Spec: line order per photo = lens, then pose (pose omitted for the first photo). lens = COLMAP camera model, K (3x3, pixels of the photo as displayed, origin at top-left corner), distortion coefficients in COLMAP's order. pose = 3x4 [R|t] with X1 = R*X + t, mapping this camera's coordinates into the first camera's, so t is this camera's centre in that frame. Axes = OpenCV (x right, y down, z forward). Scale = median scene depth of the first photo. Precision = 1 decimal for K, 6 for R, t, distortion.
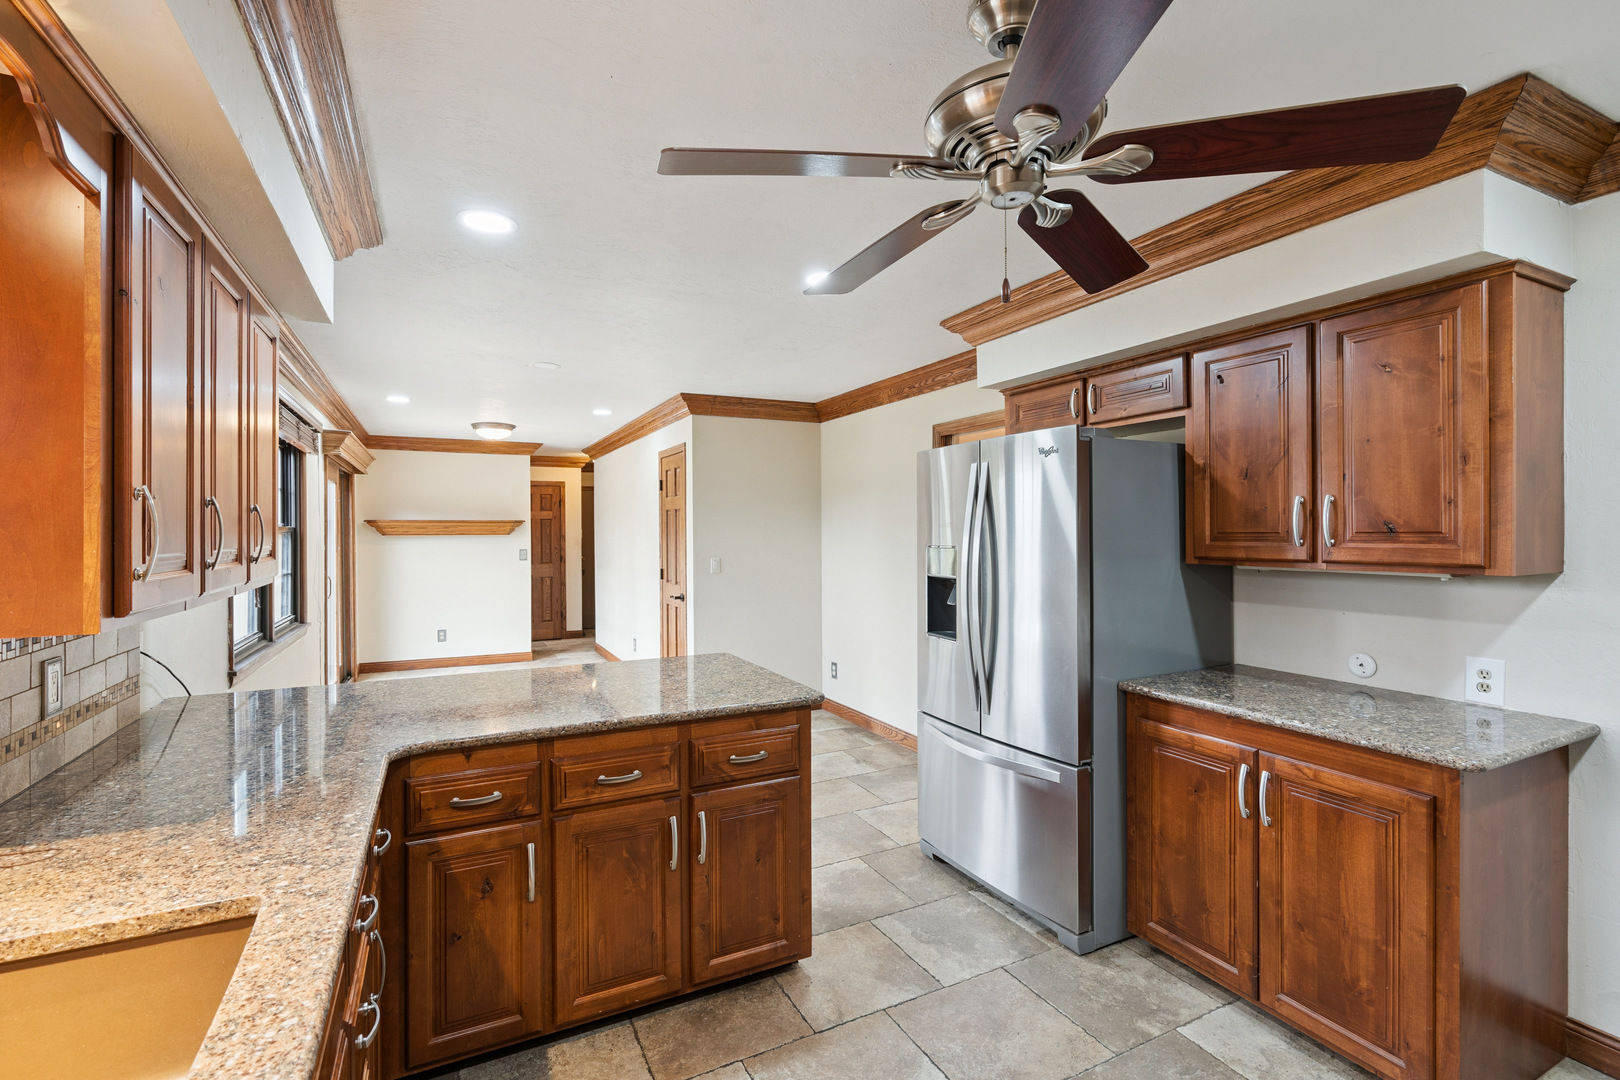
lens RADIAL K [[734.4, 0, 816.0], [0, 734.4, 533.4], [0, 0, 1]] dist [0.002189, 0.000742]
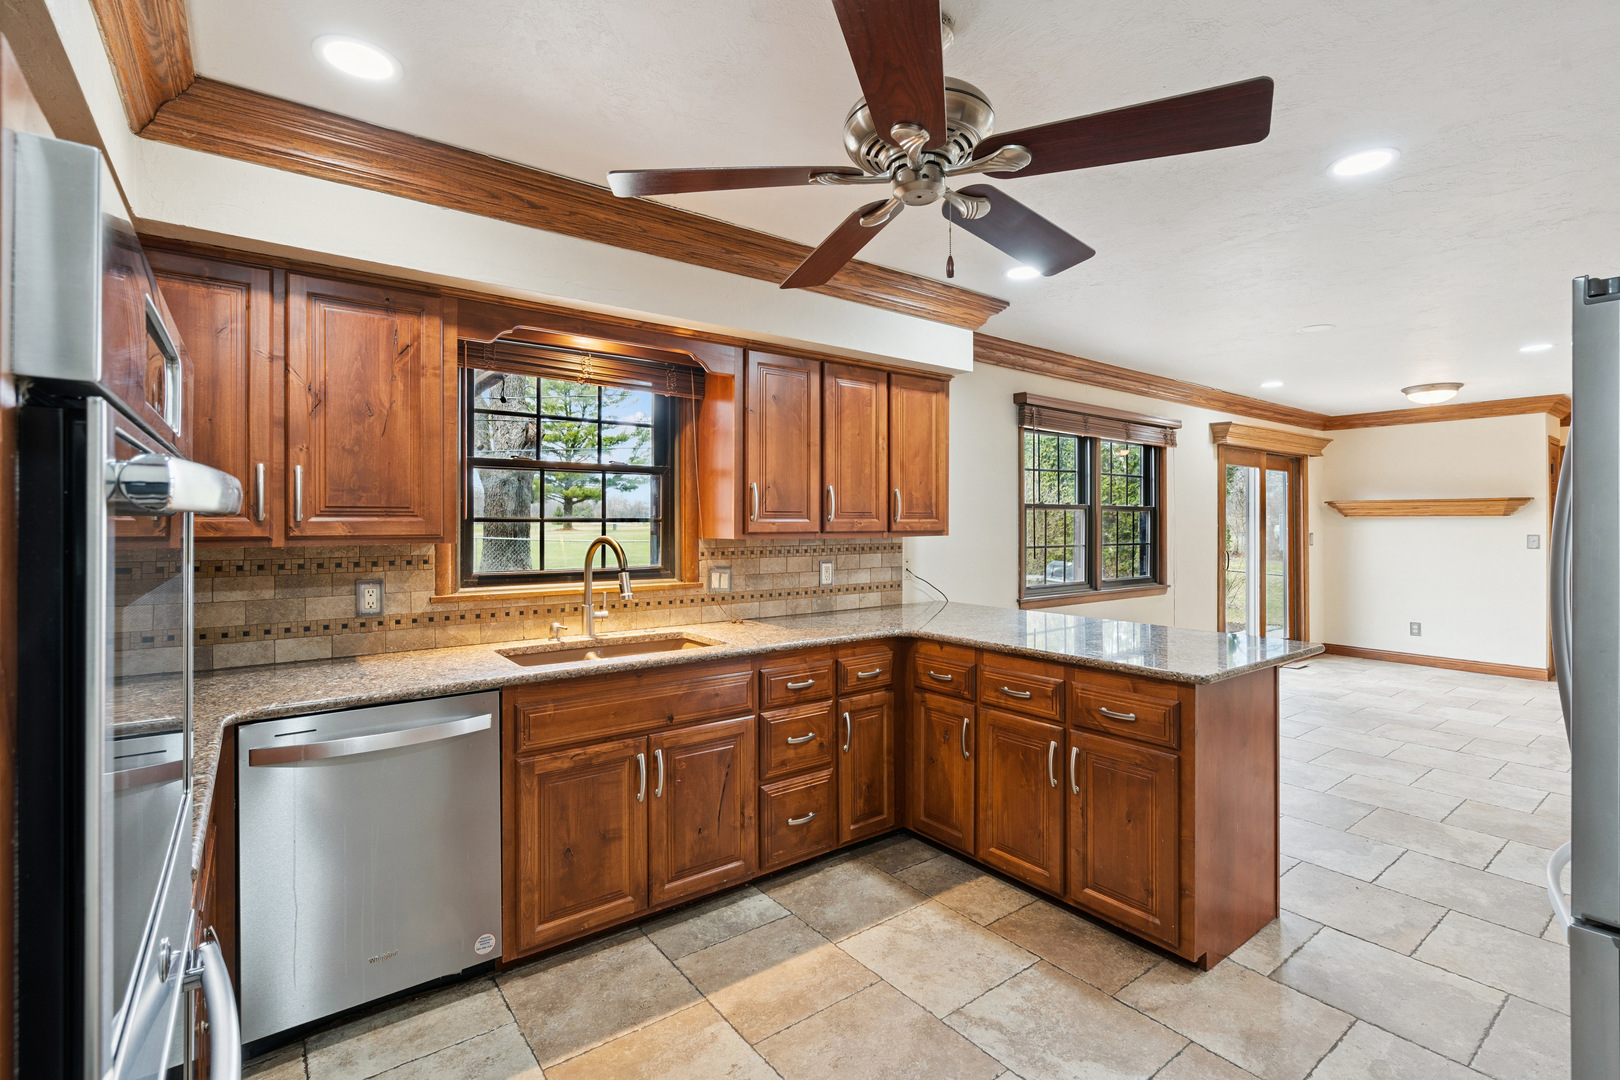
lens RADIAL K [[734.4, 0, 811.9], [0, 734.4, 524.3], [0, 0, 1]] dist [0.002189, 0.000742]
pose [[0.184249, 0.005768, -0.982863, 0.327636], [-0.003347, 0.999981, 0.005241, 0.013088], [0.982874, 0.002324, 0.184265, 0.151114]]
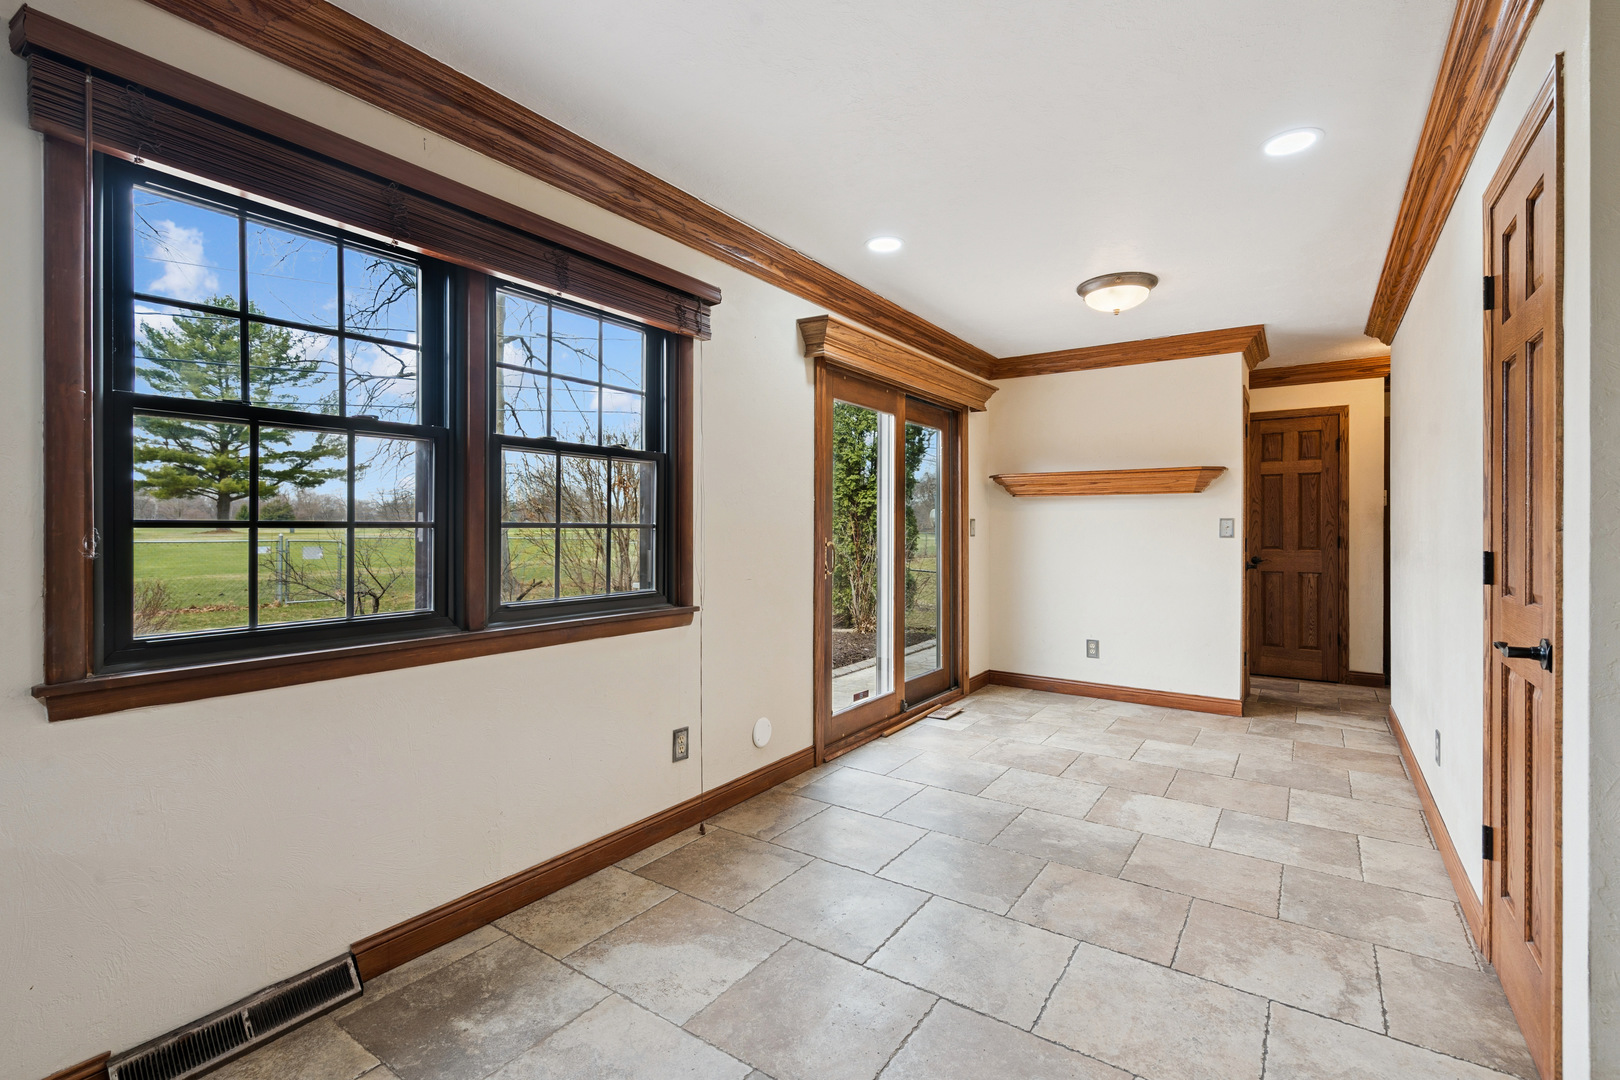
lens RADIAL K [[734.4, 0, 795.5], [0, 734.4, 534.8], [0, 0, 1]] dist [0.002189, 0.000742]
pose [[0.470014, 0.014676, -0.882537, -0.072928], [-0.005691, 0.999891, 0.013597, 0.041243], [0.882640, -0.001368, 0.470047, 0.624910]]
